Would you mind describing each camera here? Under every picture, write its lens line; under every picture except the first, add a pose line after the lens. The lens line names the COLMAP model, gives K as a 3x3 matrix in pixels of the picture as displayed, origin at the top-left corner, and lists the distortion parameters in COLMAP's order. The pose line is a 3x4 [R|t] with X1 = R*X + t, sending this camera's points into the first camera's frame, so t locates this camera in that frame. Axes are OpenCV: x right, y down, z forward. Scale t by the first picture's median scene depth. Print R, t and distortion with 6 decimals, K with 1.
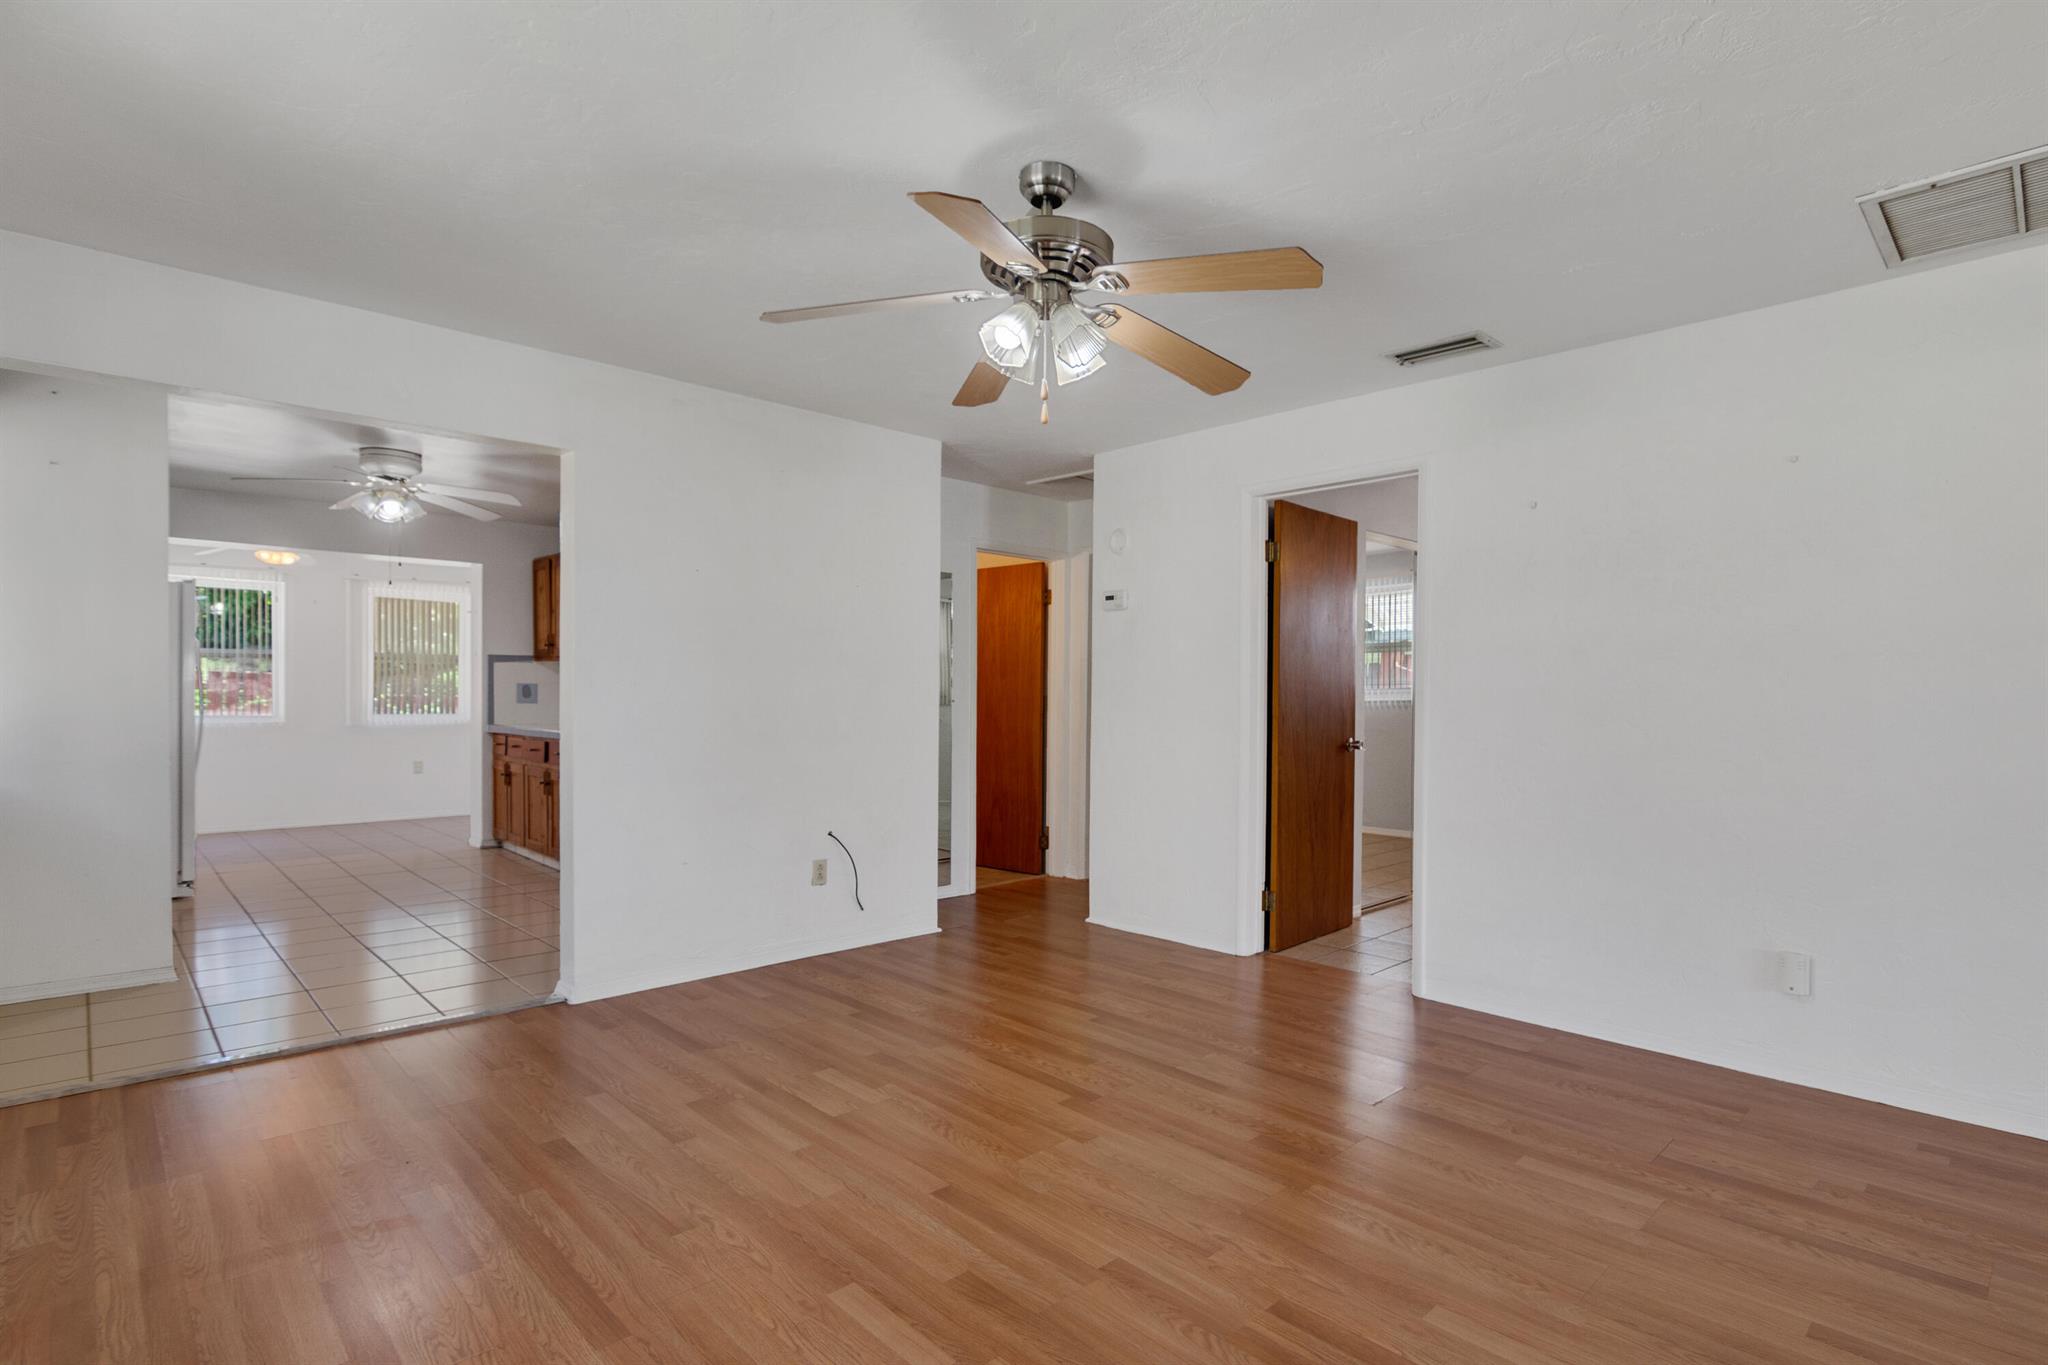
lens RADIAL K [[995.2, 0, 1033.1], [0, 995.2, 698.0], [0, 0, 1]] dist [-0.013703, -0.006830]
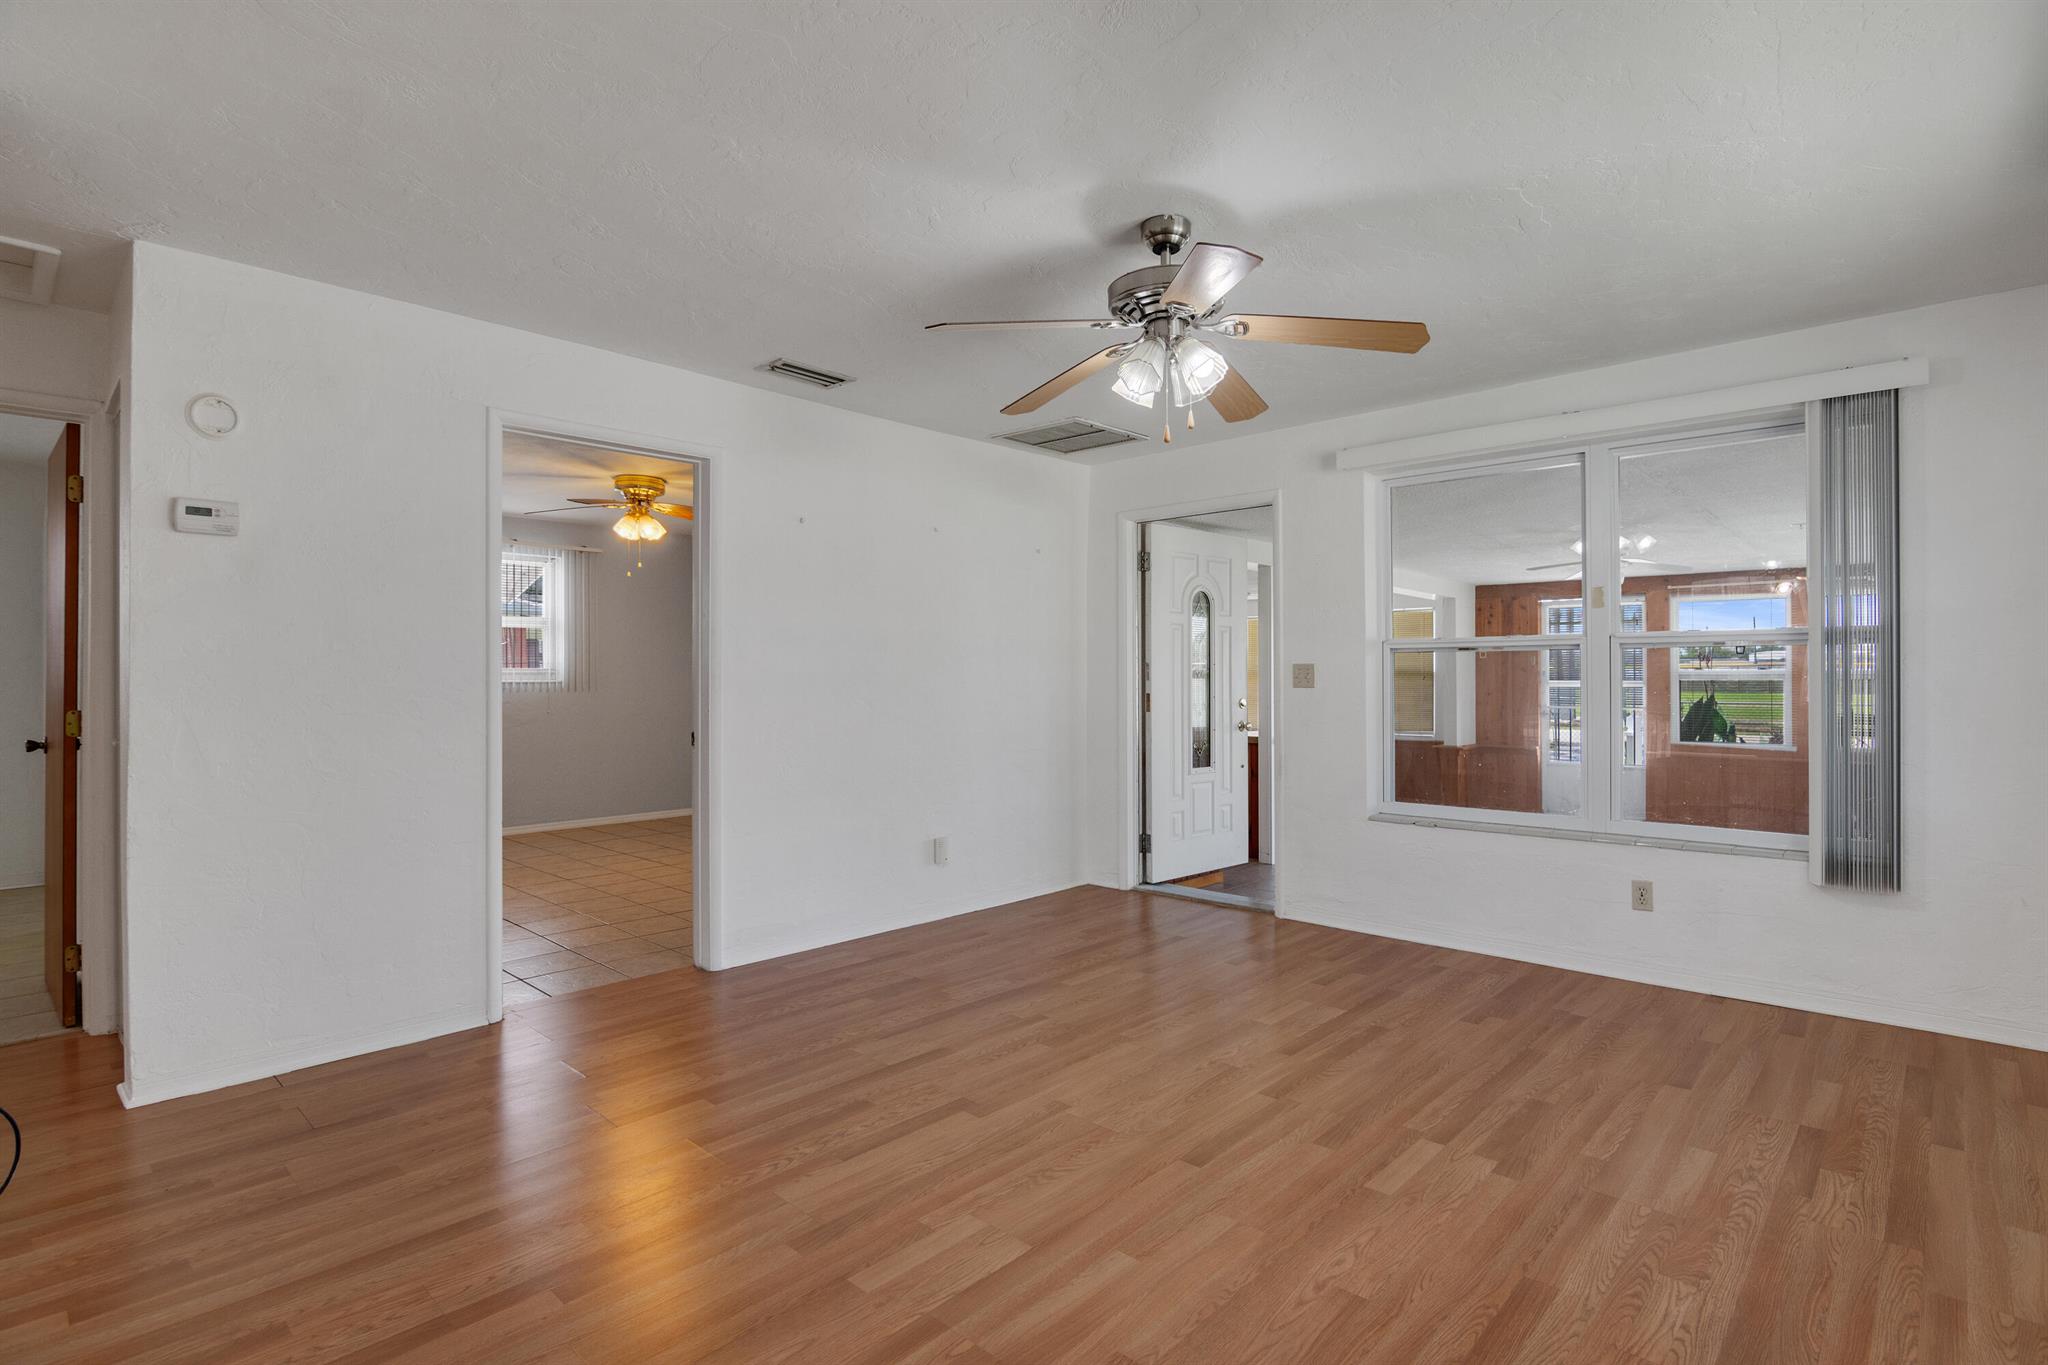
lens RADIAL K [[995.2, 0, 1036.0], [0, 995.2, 667.9], [0, 0, 1]] dist [-0.013703, -0.006830]
pose [[-0.055410, 0.002908, 0.998459, -0.995290], [0.005815, 0.999980, -0.002590, -0.014339], [-0.998447, 0.005663, -0.055426, 1.086075]]
